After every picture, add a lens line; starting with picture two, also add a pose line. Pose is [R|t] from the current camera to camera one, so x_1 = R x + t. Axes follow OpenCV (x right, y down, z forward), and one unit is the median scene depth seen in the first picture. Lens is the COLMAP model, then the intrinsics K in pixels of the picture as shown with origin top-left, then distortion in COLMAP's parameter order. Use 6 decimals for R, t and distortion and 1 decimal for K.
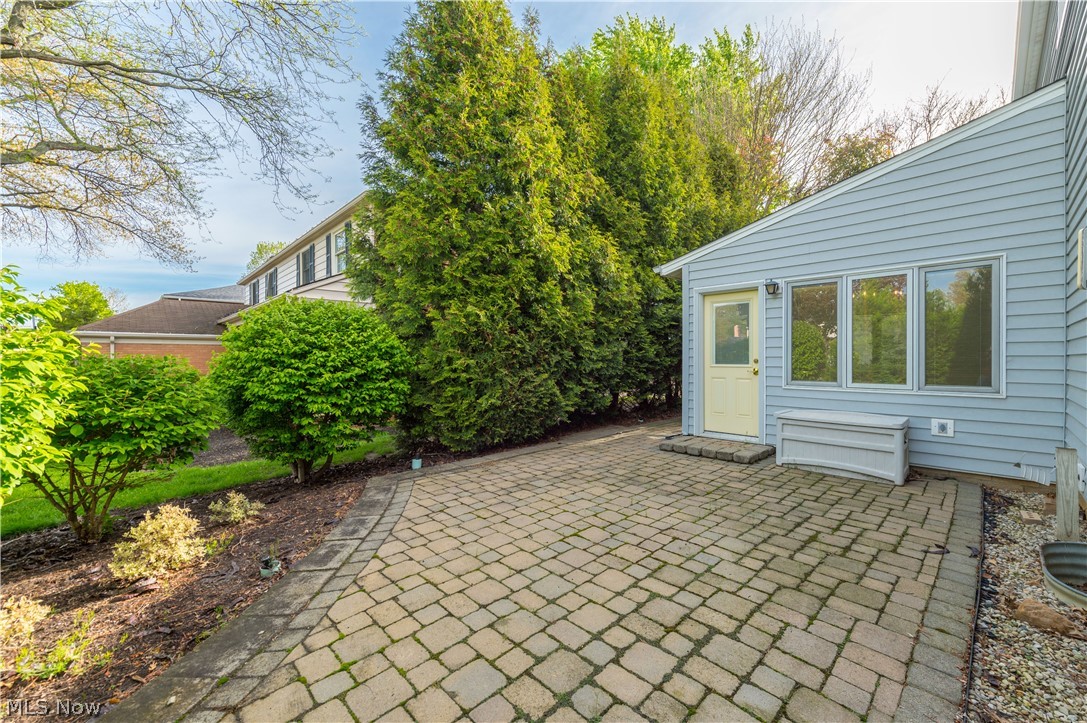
lens RADIAL K [[429.8, 0, 569.1], [0, 429.8, 357.6], [0, 0, 1]] dist [0.017835, -0.000551]
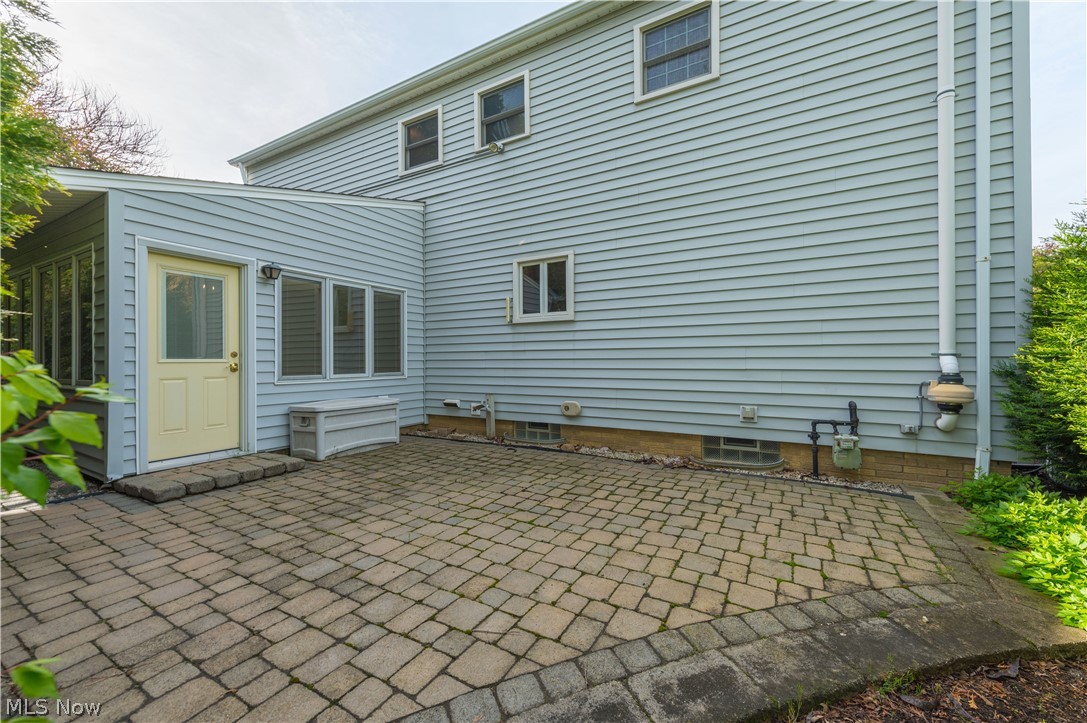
lens RADIAL K [[429.8, 0, 545.8], [0, 429.8, 360.5], [0, 0, 1]] dist [0.017835, -0.000551]
pose [[-0.254582, 0.001635, 0.967050, -1.012172], [0.004323, 0.999991, -0.000553, 0.043800], [-0.967041, 0.004040, -0.254587, 1.296553]]
